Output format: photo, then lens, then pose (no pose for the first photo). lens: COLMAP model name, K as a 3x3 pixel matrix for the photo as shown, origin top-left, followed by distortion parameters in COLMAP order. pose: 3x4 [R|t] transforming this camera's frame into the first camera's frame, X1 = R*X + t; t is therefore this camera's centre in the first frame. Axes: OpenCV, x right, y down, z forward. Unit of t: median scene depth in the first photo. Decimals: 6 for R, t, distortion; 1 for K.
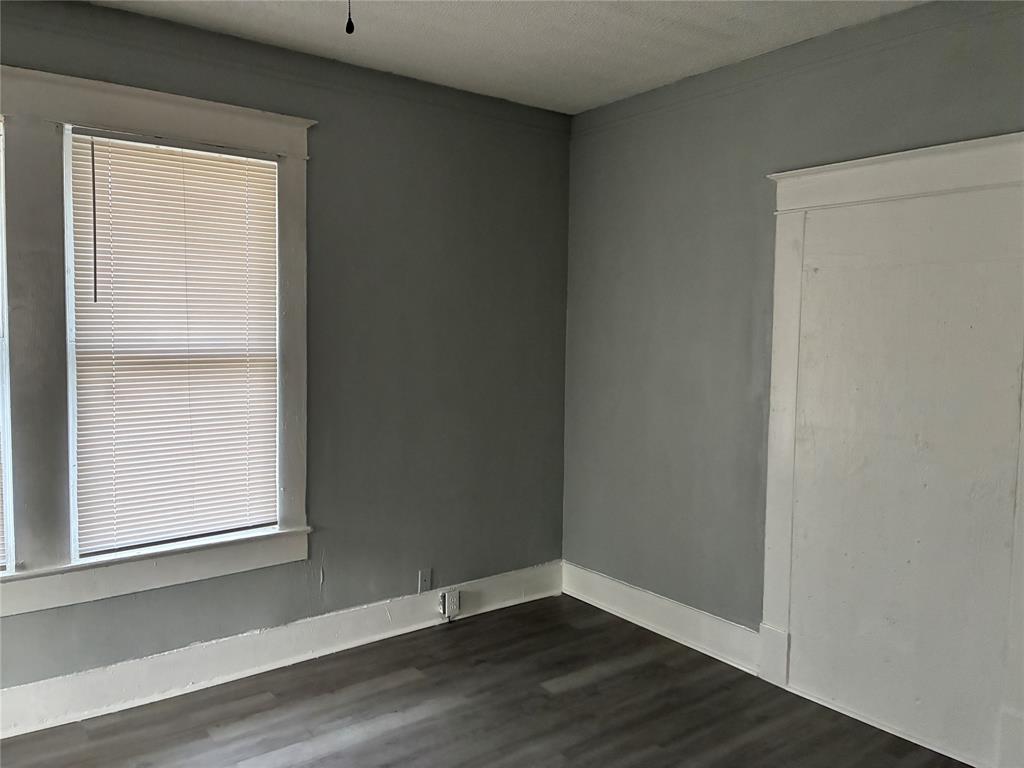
lens RADIAL K [[792.4, 0, 490.8], [0, 792.4, 384.2], [0, 0, 1]] dist [0.040215, -0.002166]
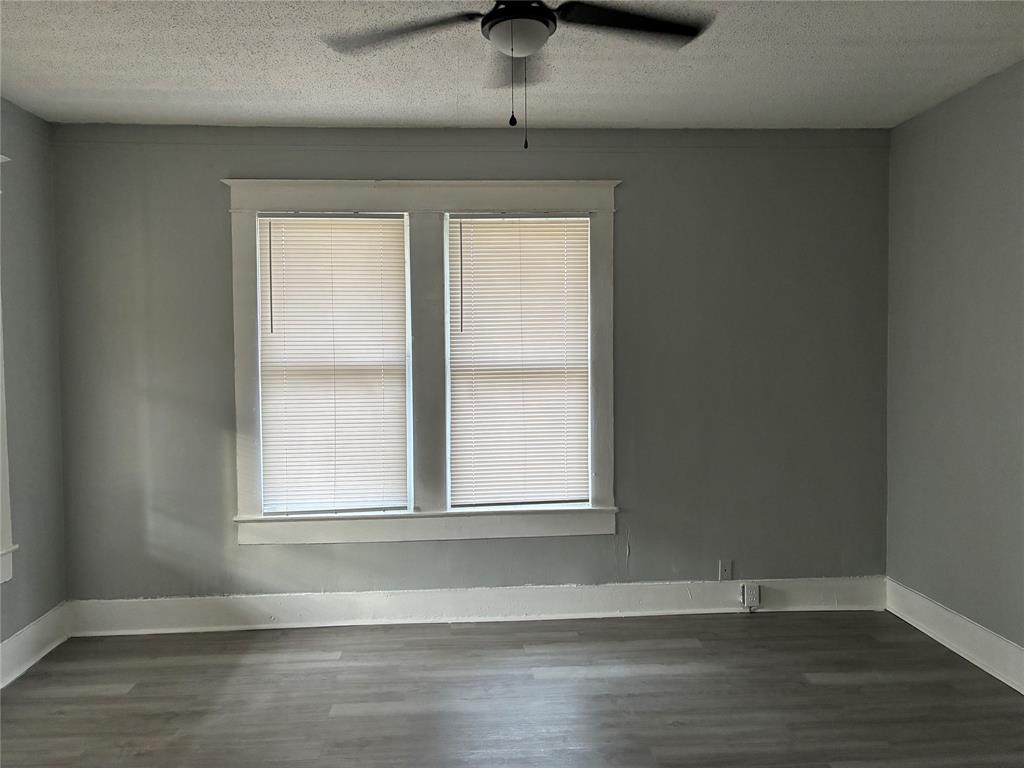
lens RADIAL K [[839.4, 0, 512.0], [0, 839.4, 384.0], [0, 0, 1]] dist [0.070369, -0.007412]
pose [[0.827958, 0.004313, -0.560773, 0.378994], [-0.020709, 0.999524, -0.022888, 0.022306], [0.560407, 0.030564, 0.827653, -0.178938]]
